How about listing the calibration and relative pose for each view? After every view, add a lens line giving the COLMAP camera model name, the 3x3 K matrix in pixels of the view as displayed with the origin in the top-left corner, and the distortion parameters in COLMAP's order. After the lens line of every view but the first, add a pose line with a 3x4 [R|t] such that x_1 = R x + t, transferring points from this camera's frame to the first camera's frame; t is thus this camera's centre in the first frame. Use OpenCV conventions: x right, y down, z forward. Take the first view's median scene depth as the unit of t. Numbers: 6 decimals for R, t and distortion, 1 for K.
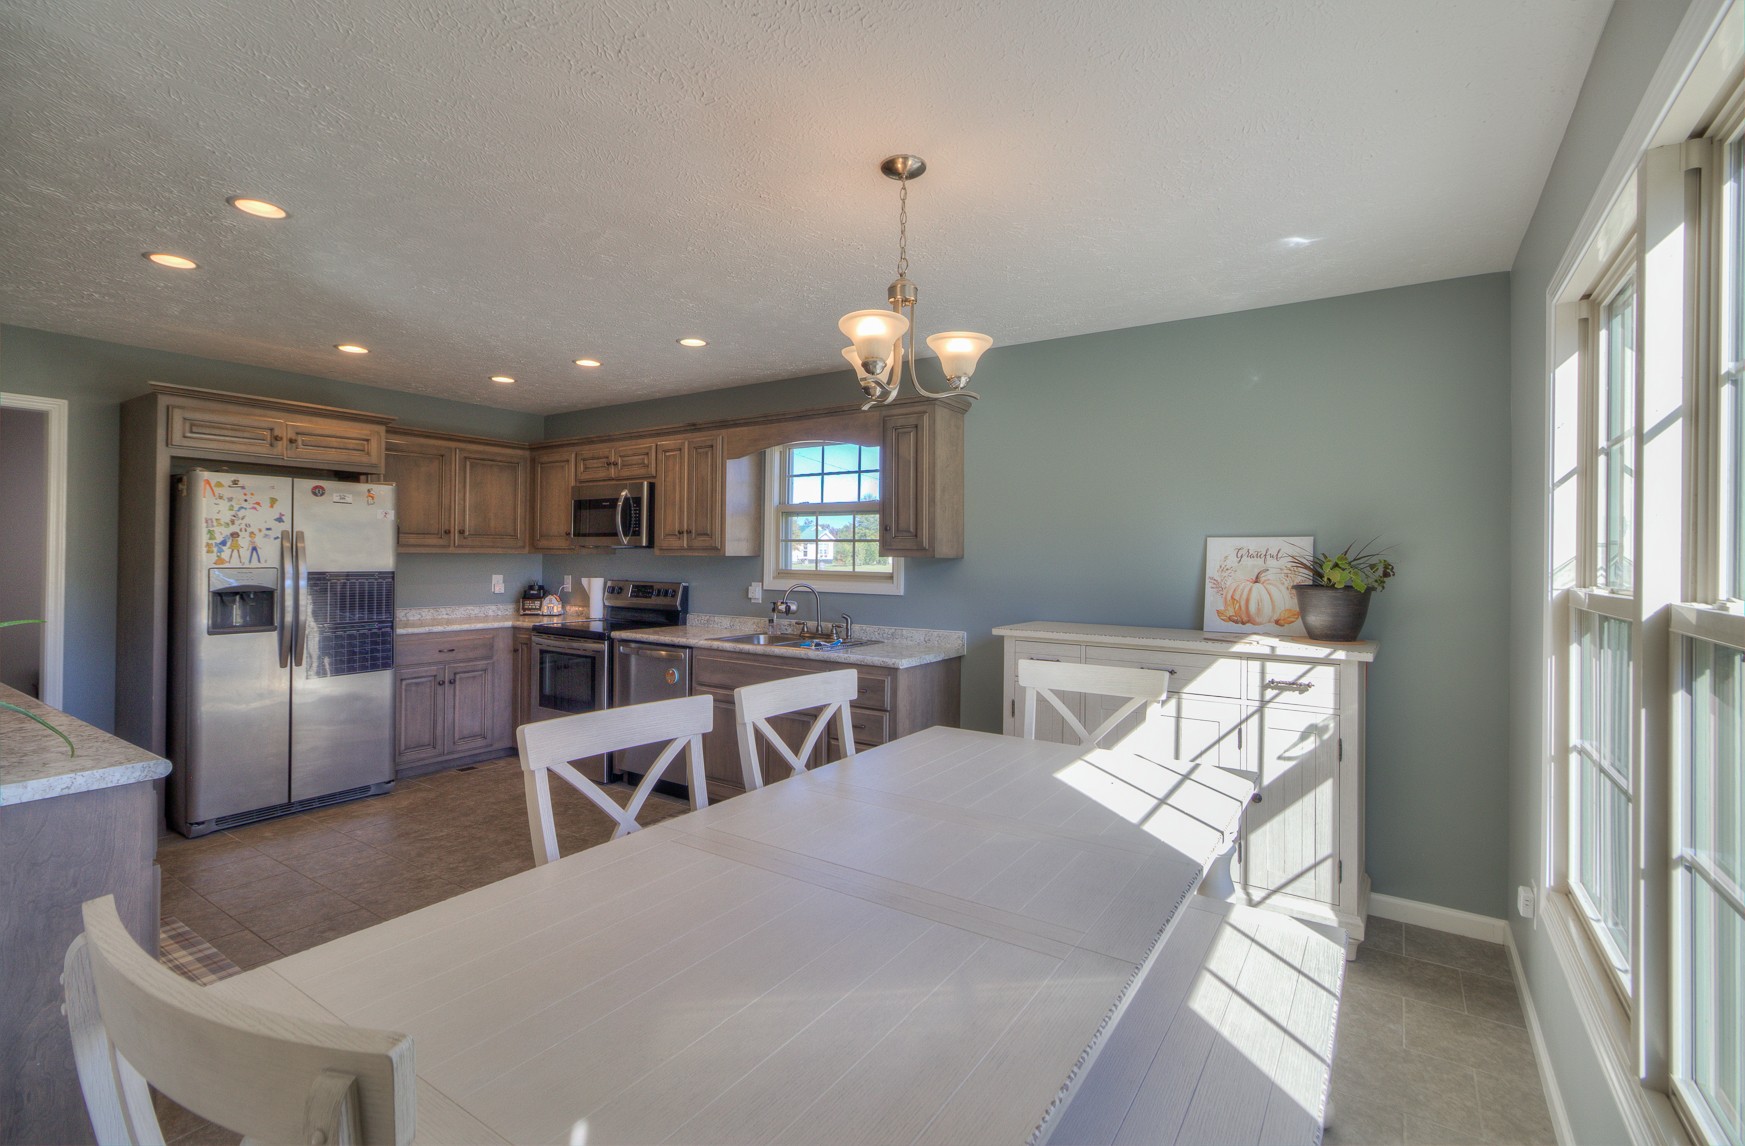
lens RADIAL K [[786.1, 0, 875.3], [0, 786.1, 548.7], [0, 0, 1]] dist [-0.012320, 0.000744]
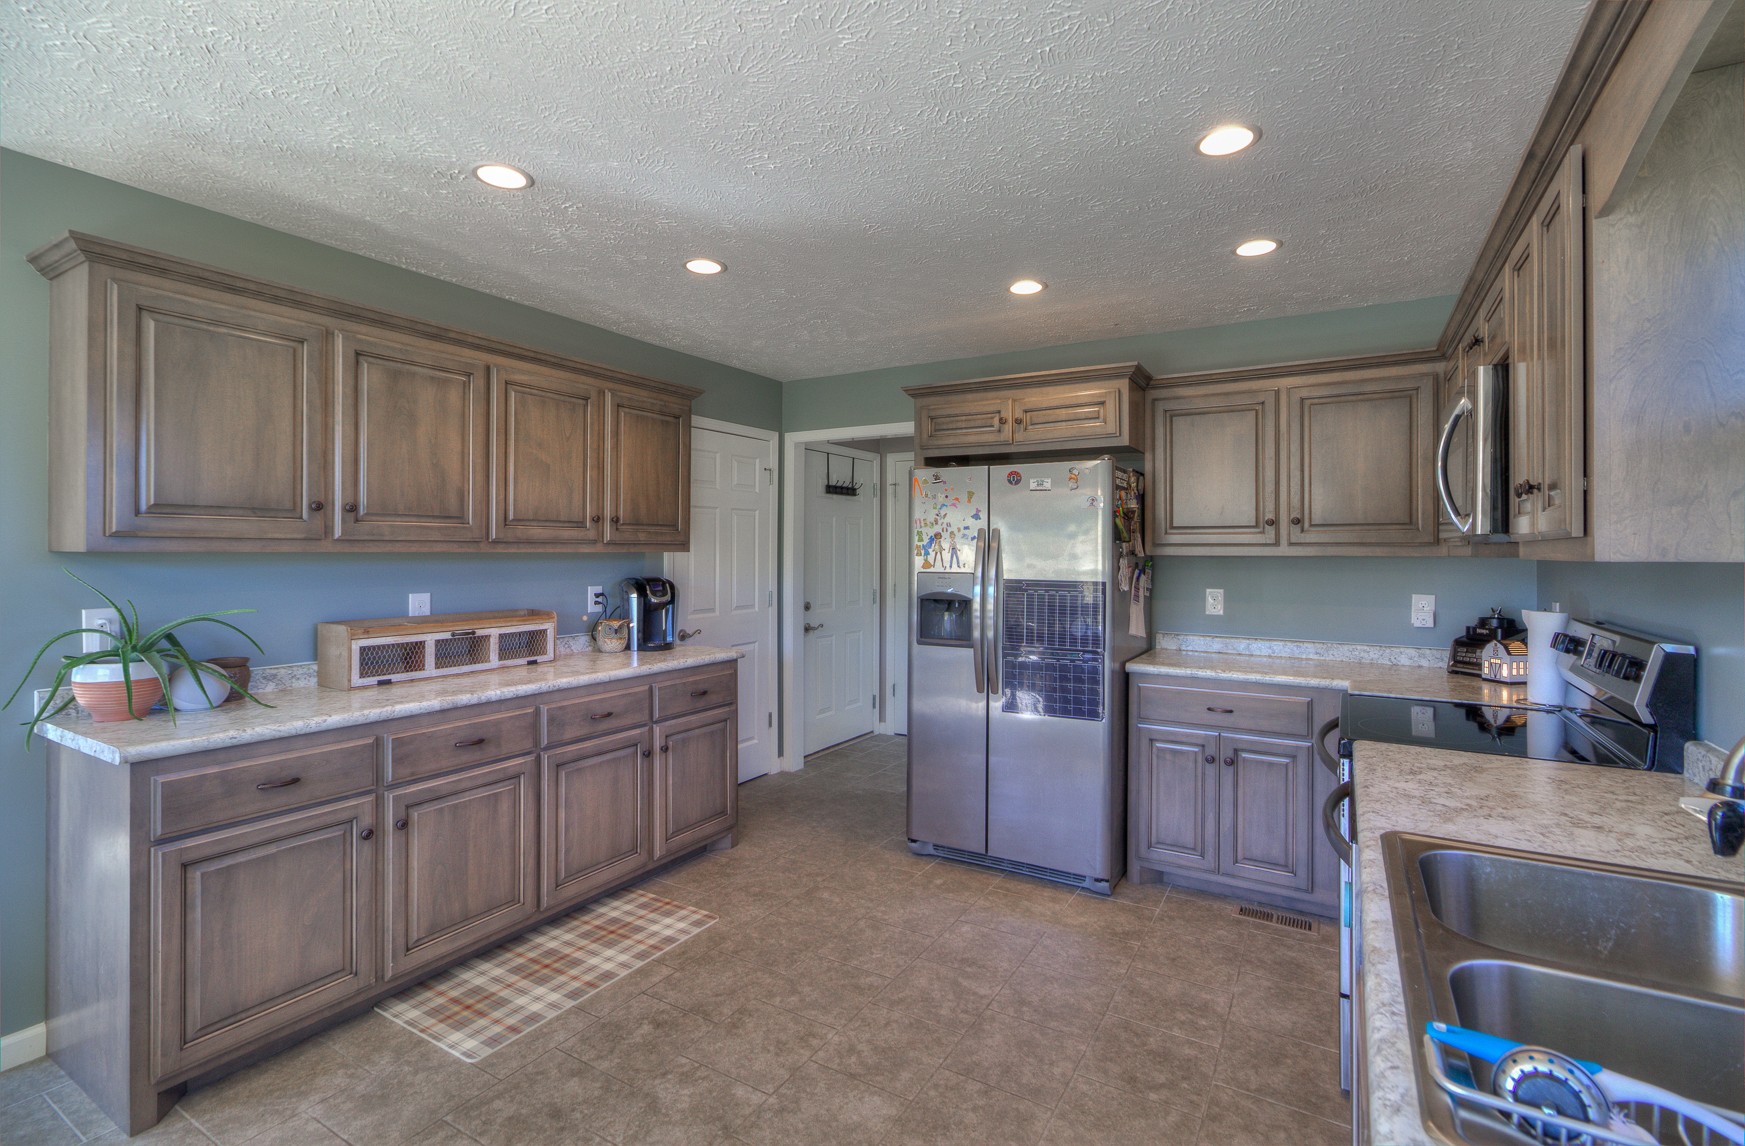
lens RADIAL K [[792.8, 0, 870.0], [0, 792.8, 545.2], [0, 0, 1]] dist [-0.049380, 0.037706]
pose [[0.048672, -0.014000, -0.998717, 0.088362], [0.005879, 0.999888, -0.013730, 0.005023], [0.998798, -0.005203, 0.048749, 0.840872]]
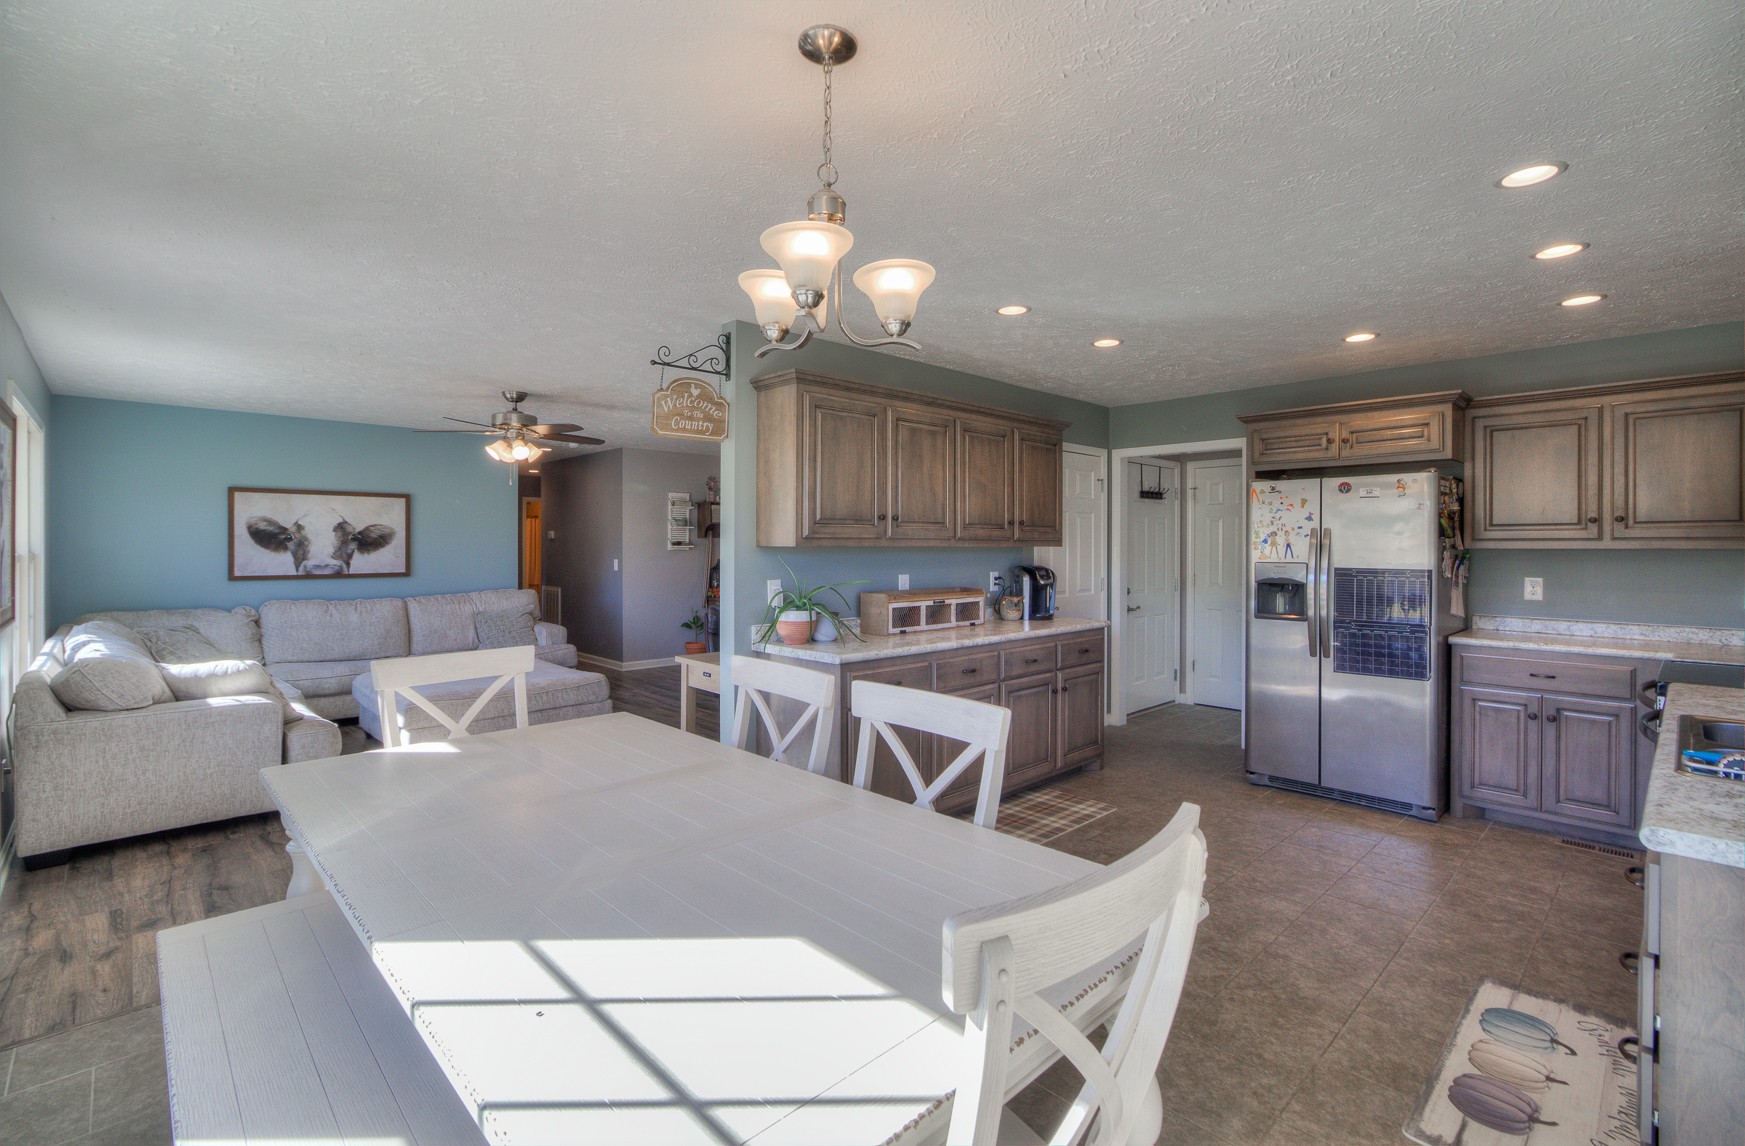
lens RADIAL K [[784.7, 0, 875.8], [0, 784.7, 551.8], [0, 0, 1]] dist [0.000153, -0.000329]
pose [[-0.213849, -0.001984, -0.976865, 0.417989], [0.005825, 0.999978, -0.003306, 0.008881], [0.976849, -0.006397, -0.213832, 0.645362]]
